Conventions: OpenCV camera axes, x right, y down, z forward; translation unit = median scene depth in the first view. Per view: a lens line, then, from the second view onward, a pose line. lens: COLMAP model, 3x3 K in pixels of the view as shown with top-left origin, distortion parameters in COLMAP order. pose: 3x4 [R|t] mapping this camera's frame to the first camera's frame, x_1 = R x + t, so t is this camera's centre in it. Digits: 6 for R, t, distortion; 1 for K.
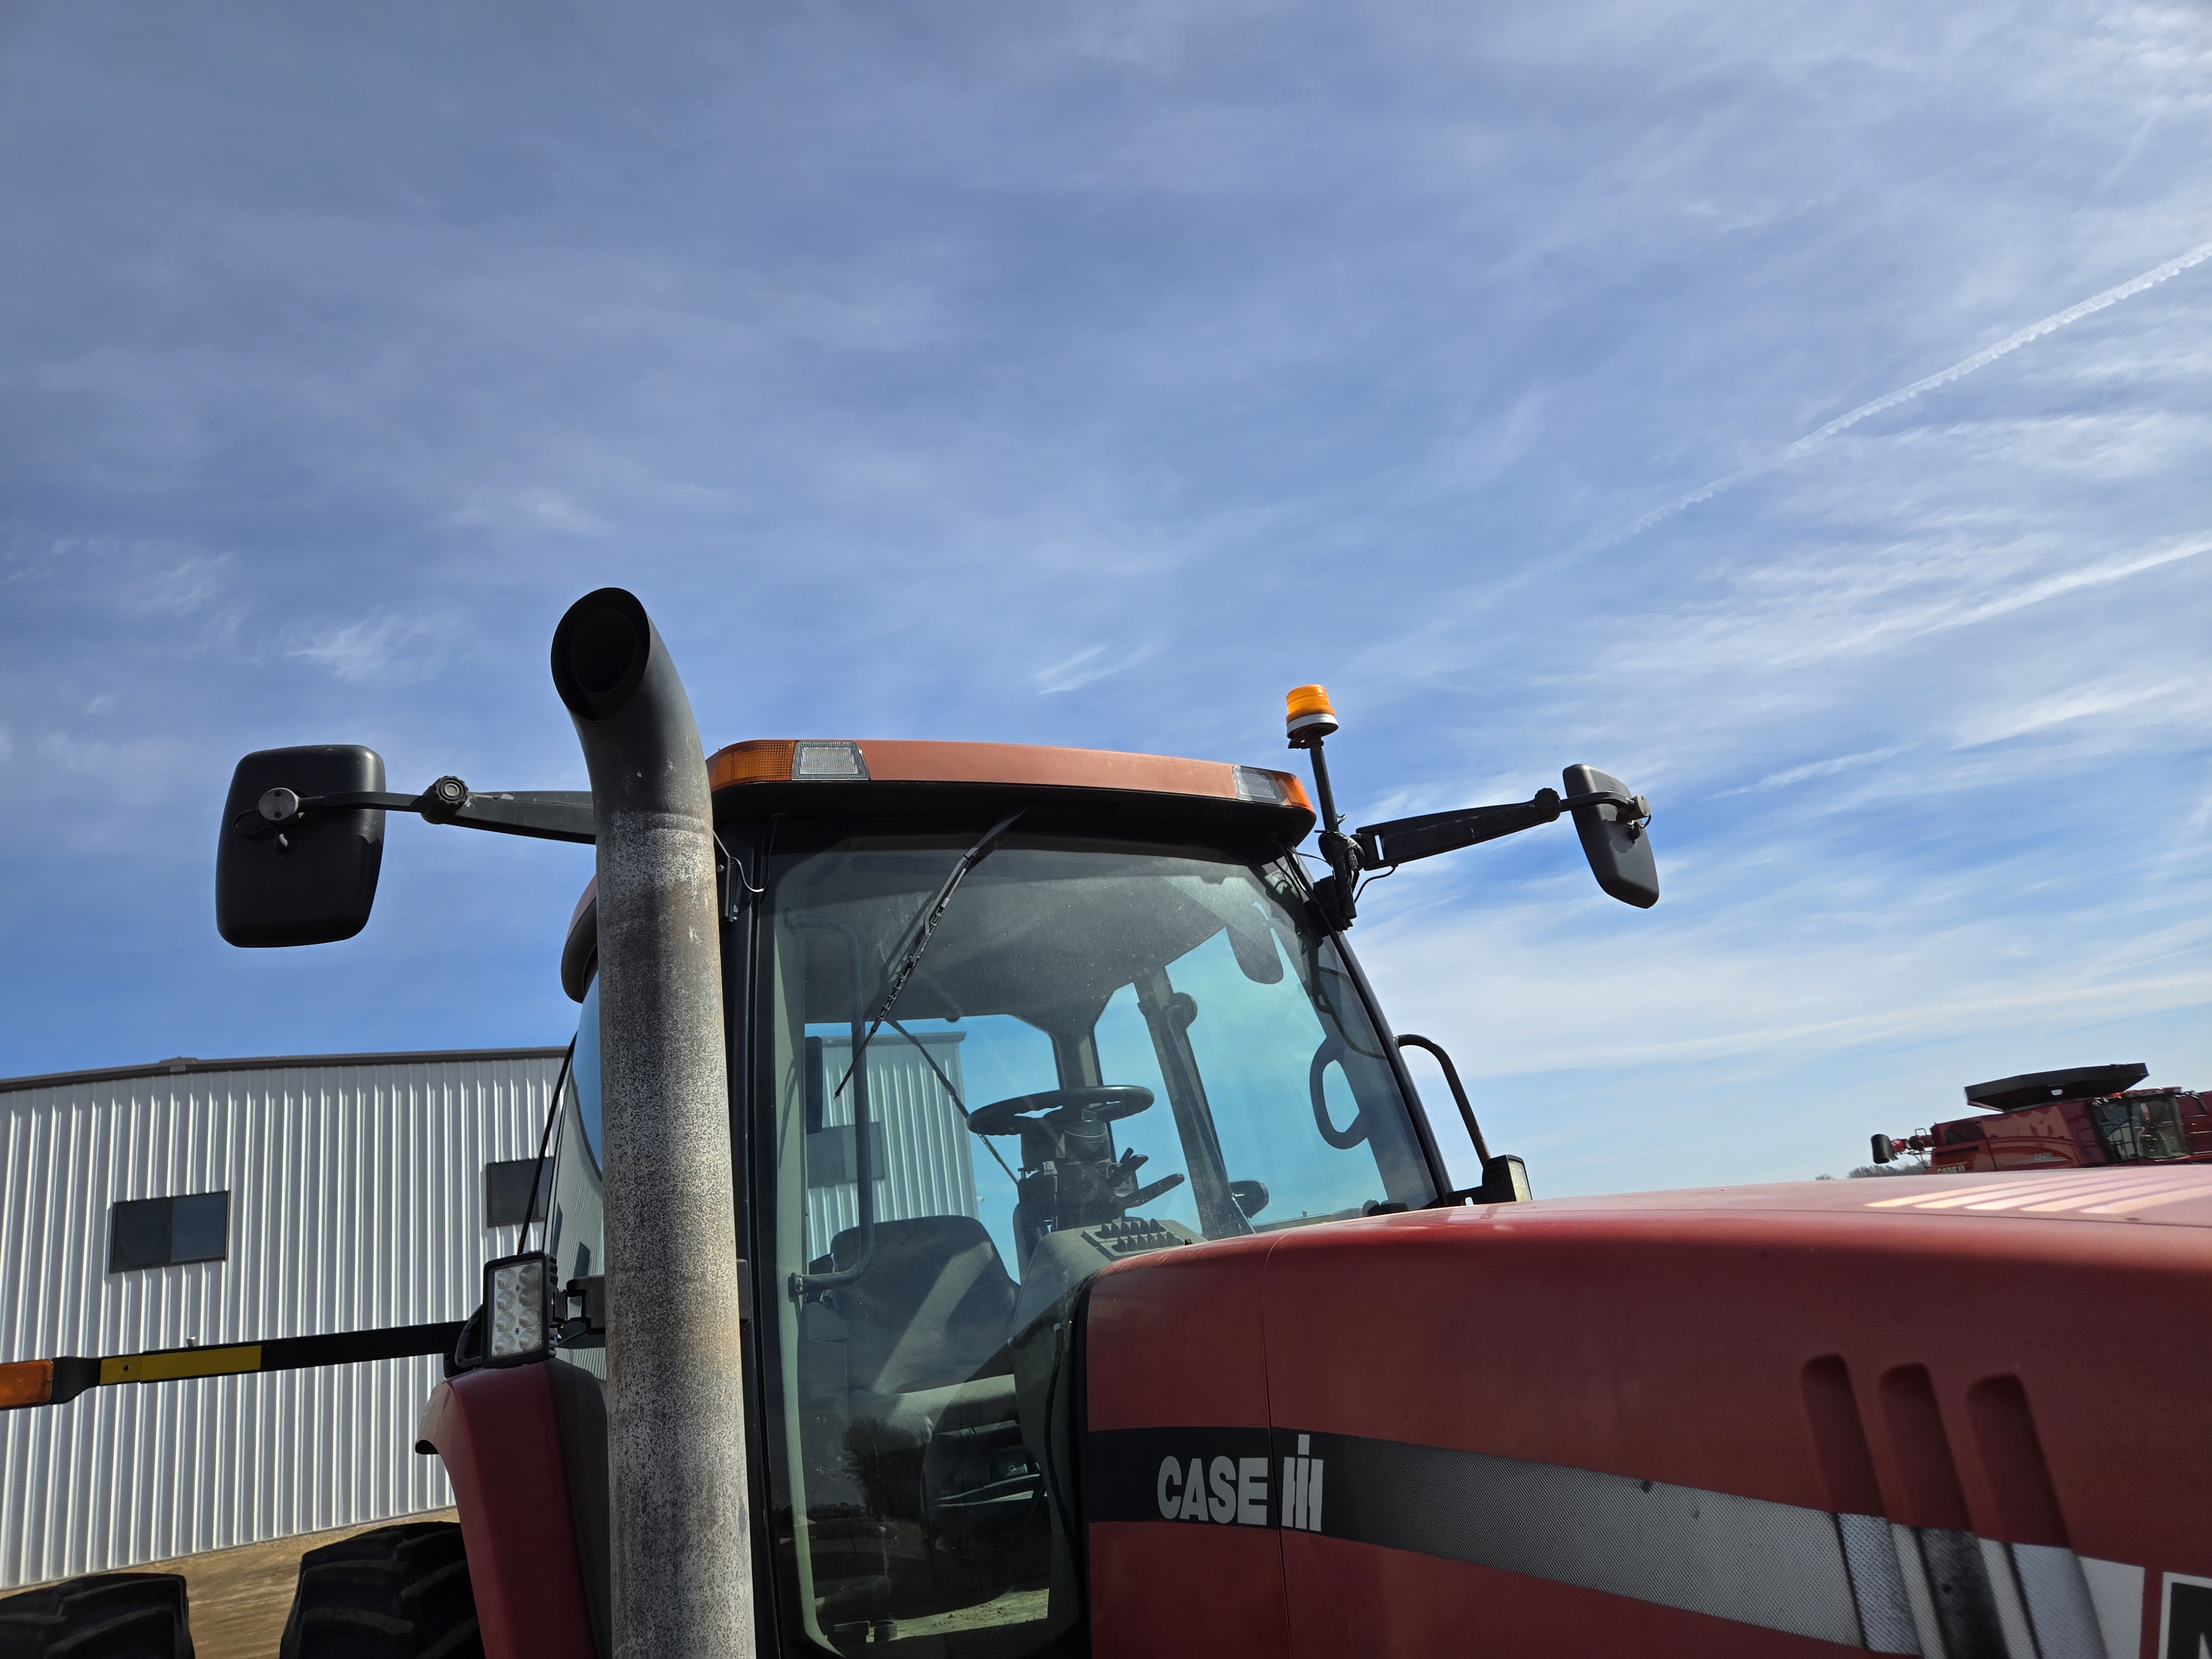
lens RADIAL K [[1481.1, 0, 1112.6], [0, 1481.1, 820.0], [0, 0, 1]] dist [0.074924, -0.047960]
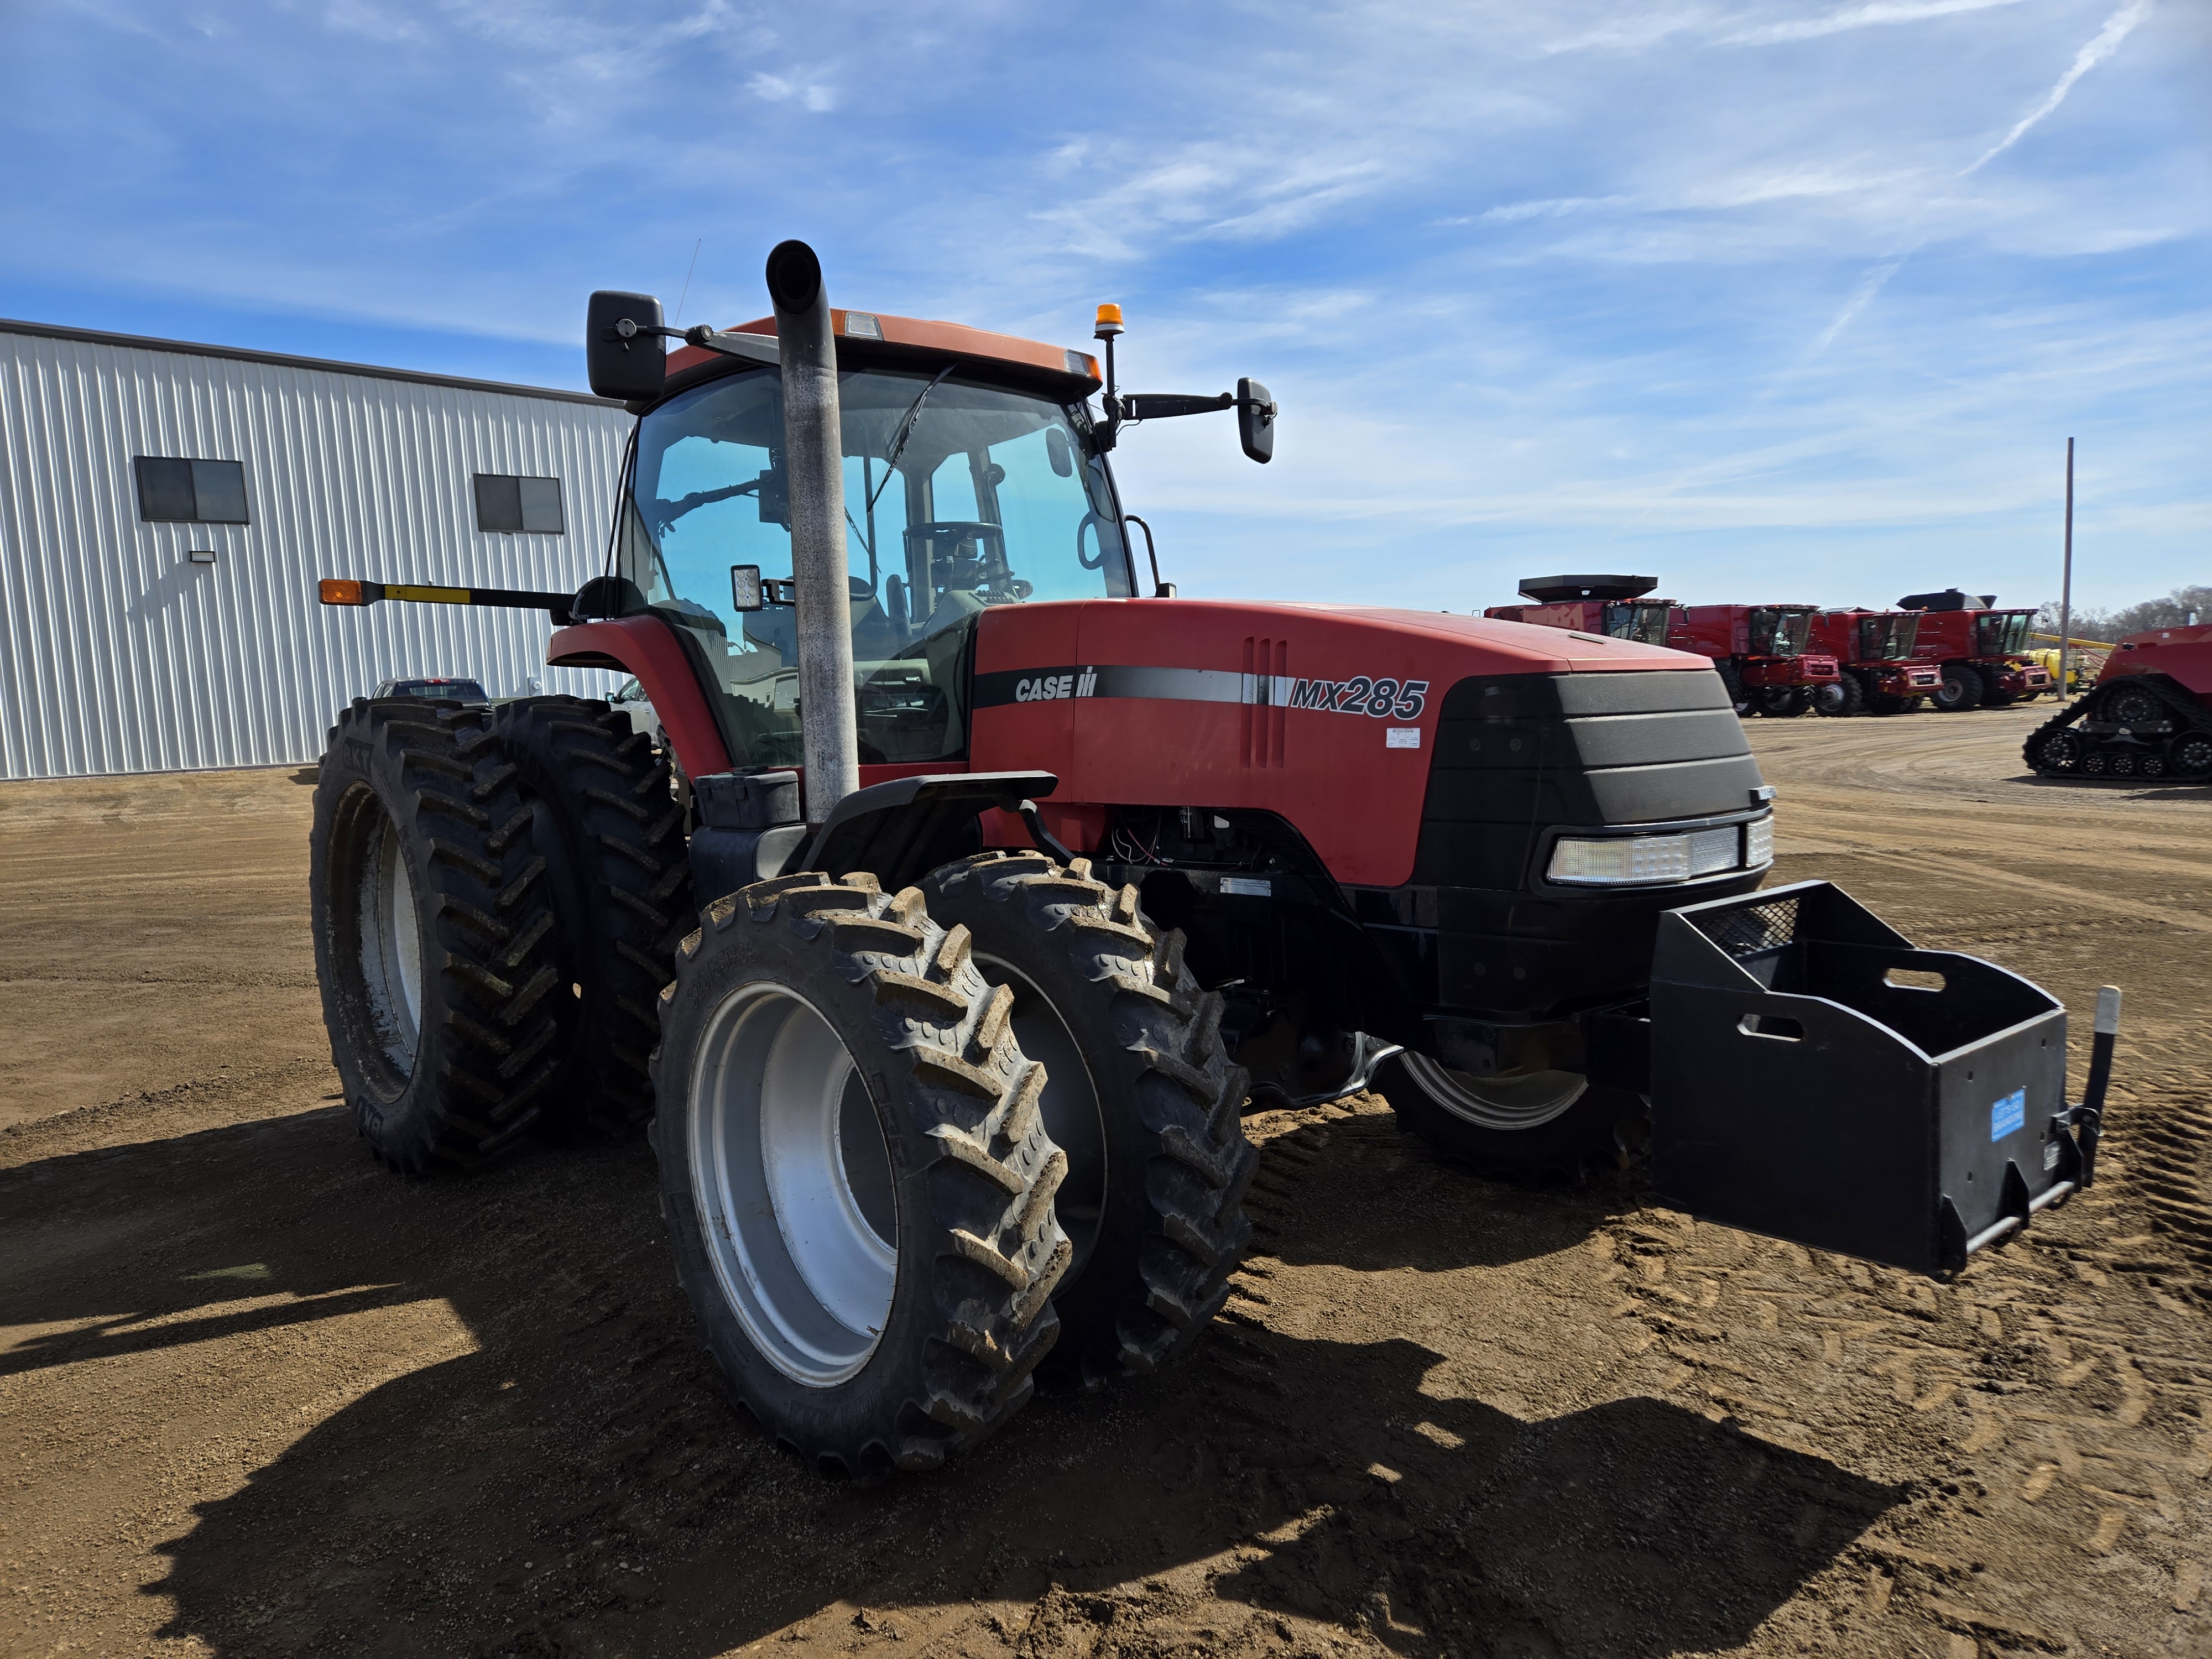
lens RADIAL K [[1481.1, 0, 1088.2], [0, 1481.1, 843.6], [0, 0, 1]] dist [0.074924, -0.047960]
pose [[0.967725, 0.088895, 0.235808, -0.259678], [-0.174999, 0.910364, 0.374983, -0.172374], [-0.181338, -0.404147, 0.896539, -0.844805]]
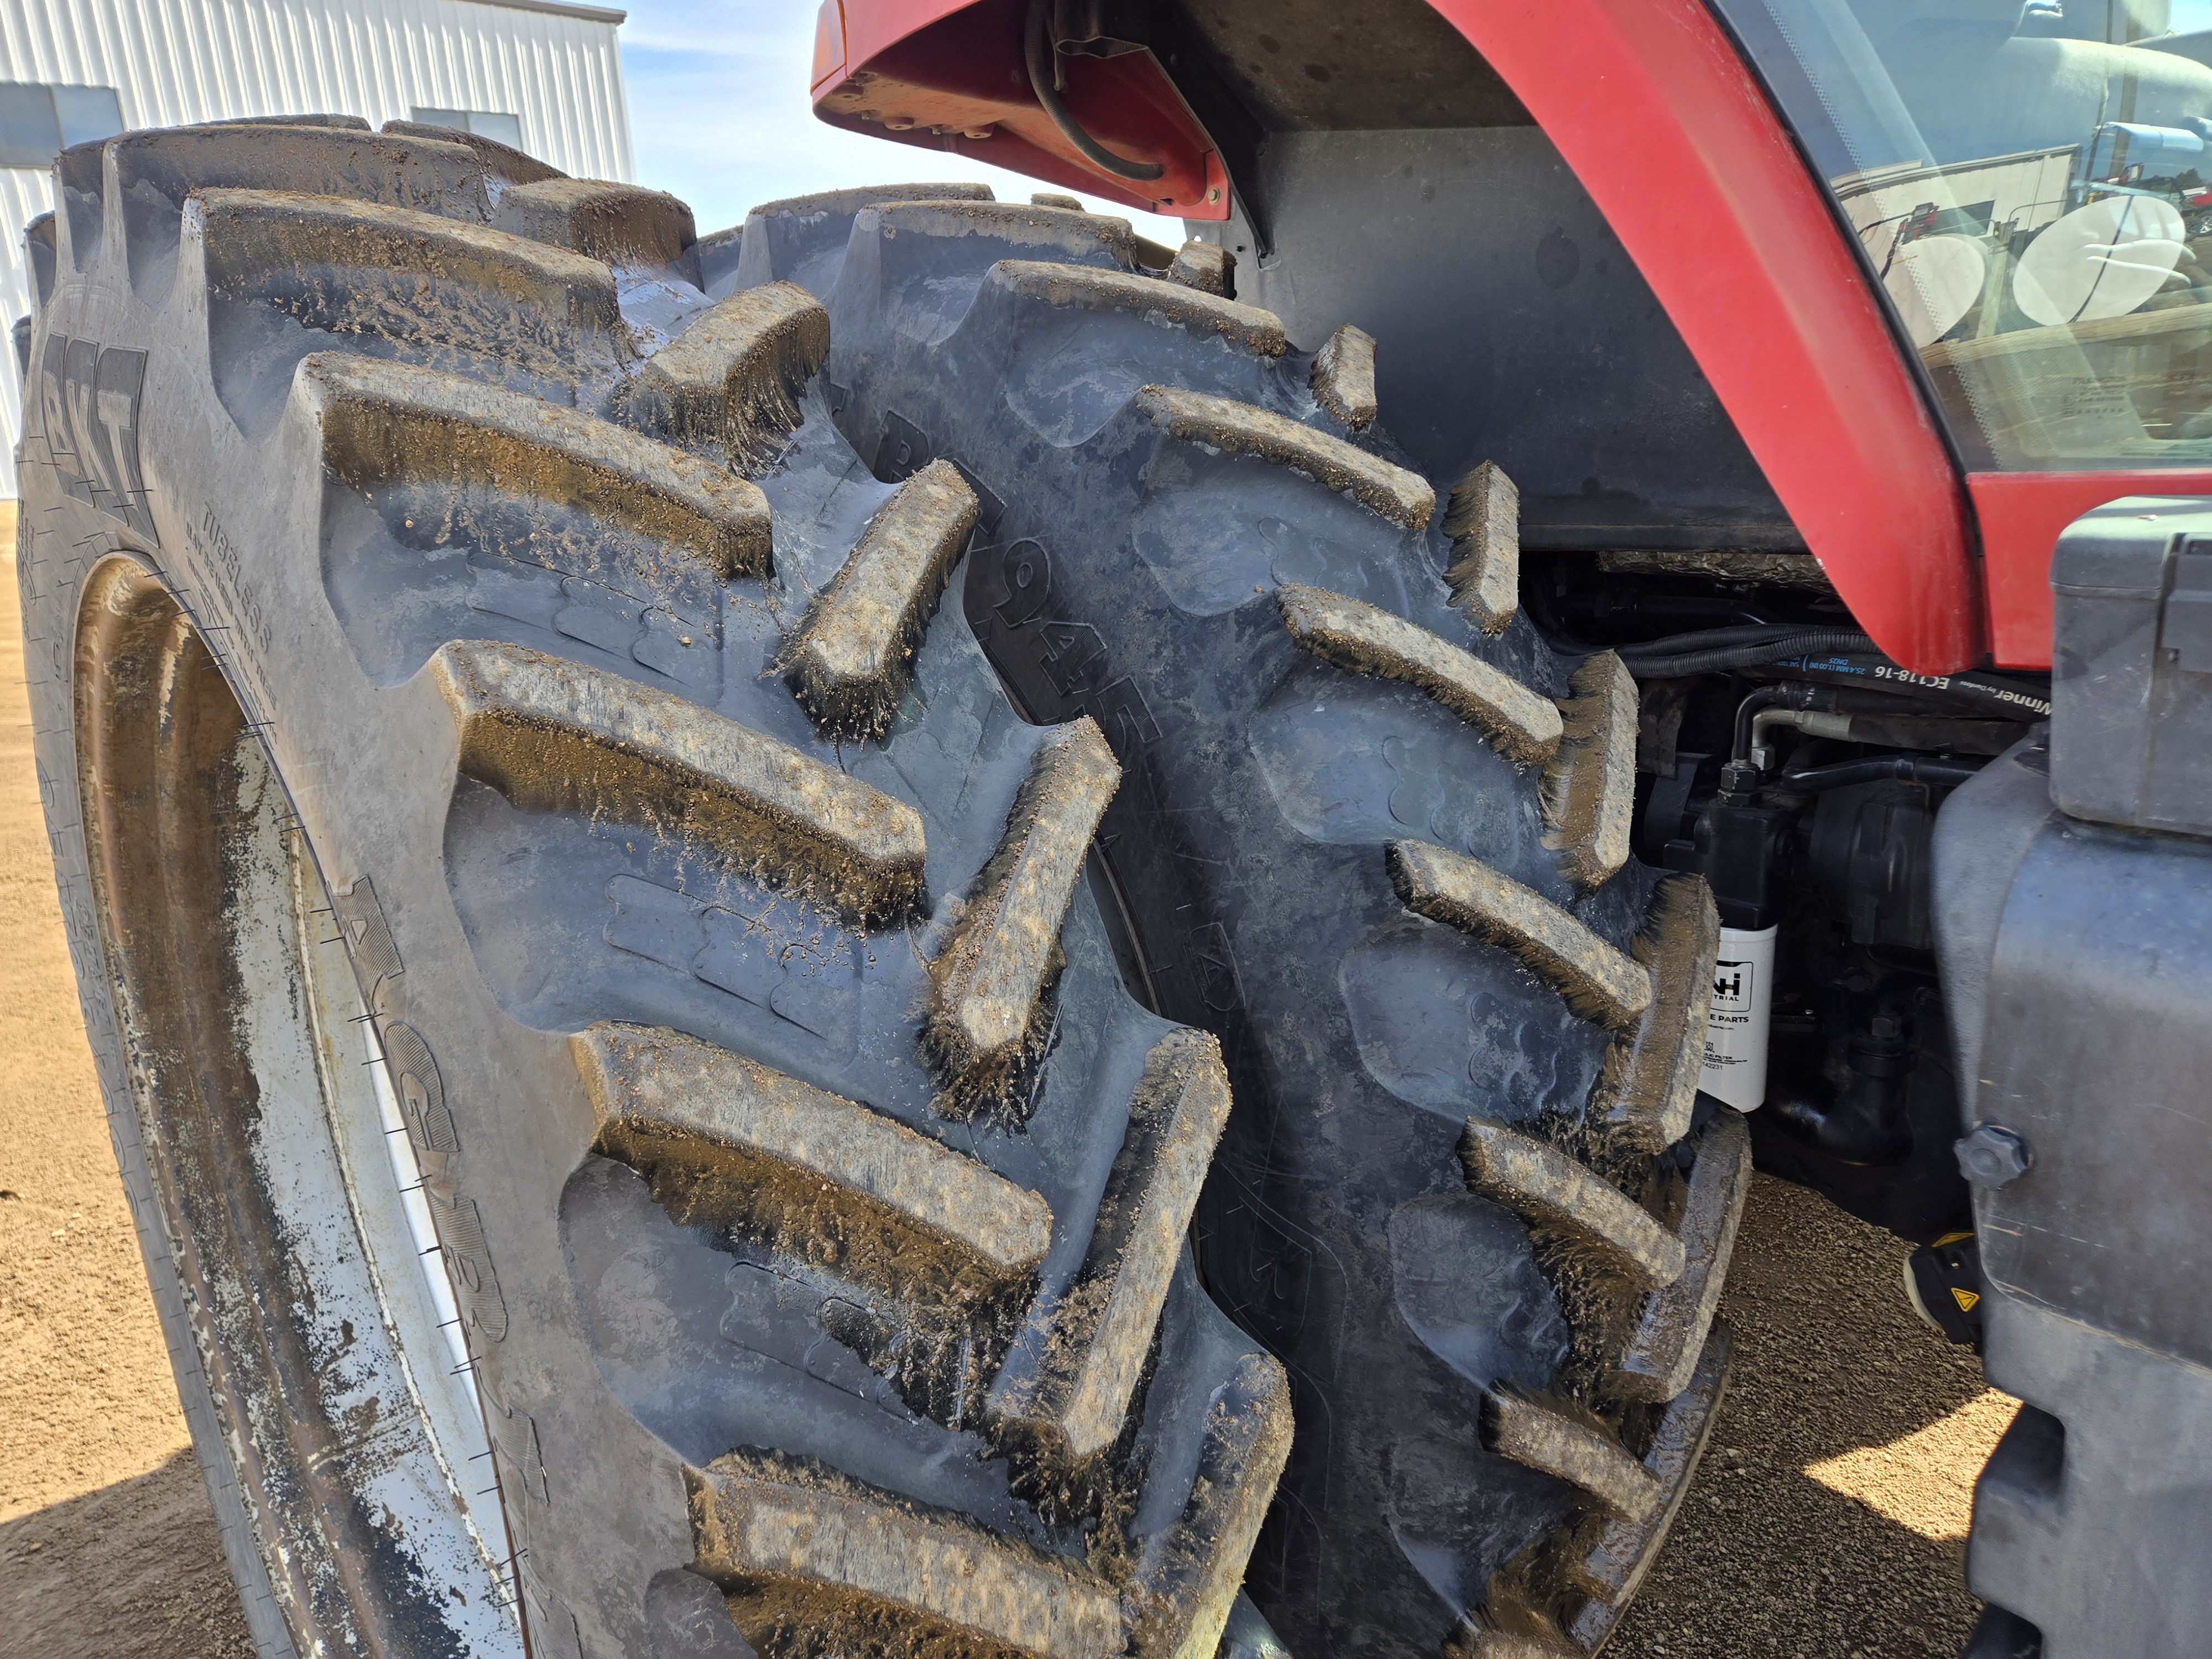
lens RADIAL K [[1481.1, 0, 1100.1], [0, 1481.1, 825.4], [0, 0, 1]] dist [0.074924, -0.047960]
pose [[0.963852, 0.037306, 0.263815, -0.535460], [-0.175191, 0.834746, 0.522022, 0.375362], [-0.200744, -0.549370, 0.811107, 0.495674]]
